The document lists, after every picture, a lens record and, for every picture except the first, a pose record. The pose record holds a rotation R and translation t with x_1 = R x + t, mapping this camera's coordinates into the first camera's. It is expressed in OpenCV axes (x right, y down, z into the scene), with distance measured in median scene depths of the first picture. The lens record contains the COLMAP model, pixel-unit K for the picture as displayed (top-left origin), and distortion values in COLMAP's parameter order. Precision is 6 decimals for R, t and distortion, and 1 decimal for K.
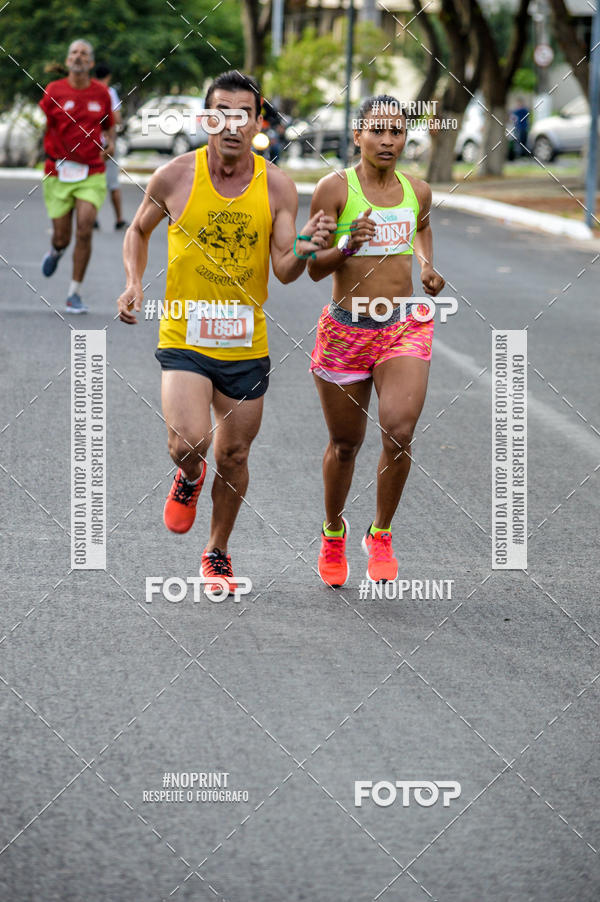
lens RADIAL K [[6453.8, 0, 233.4], [0, 6453.8, 486.5], [0, 0, 1]] dist [4.507126, -43.601841]
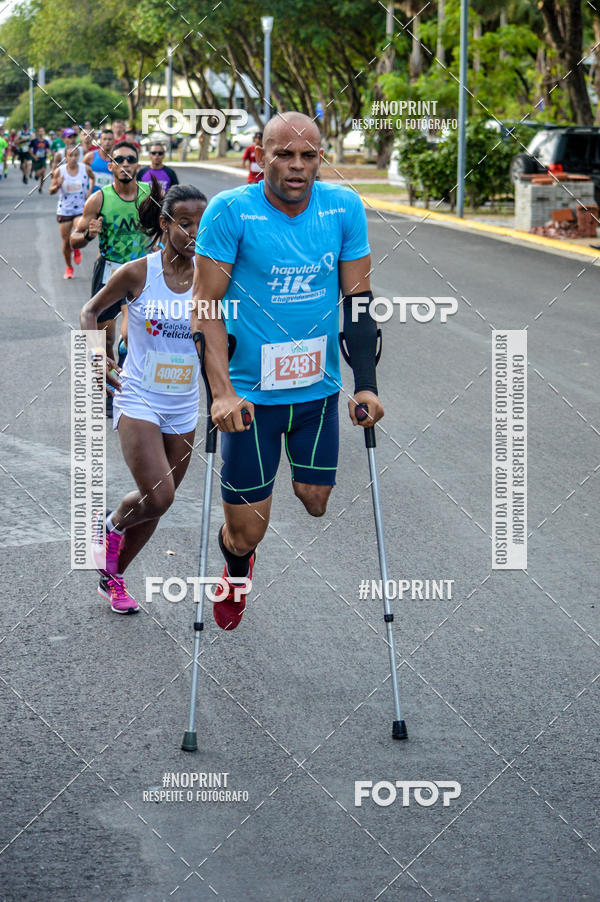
lens RADIAL K [[6283.1, 0, 372.8], [0, 6283.1, 446.6], [0, 0, 1]] dist [-3.314742, 12.421087]
pose [[0.998068, -0.021987, 0.058104, -0.047979], [0.022183, 0.999750, -0.002731, 0.077455], [-0.058030, 0.004015, 0.998307, -1.505896]]
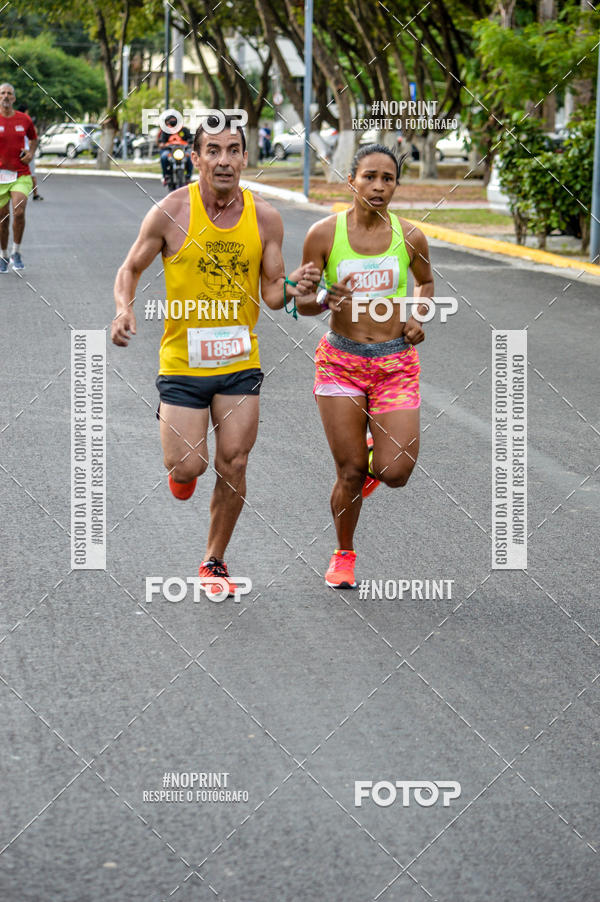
lens RADIAL K [[6625.8, 0, 300.0], [0, 6625.8, 450.6], [0, 0, 1]] dist [1.547274, 58.400602]
pose [[0.999850, -0.016567, 0.005011, 0.041953], [0.016630, 0.999779, -0.012843, 0.049312], [-0.004797, 0.012925, 0.999905, -0.739123]]
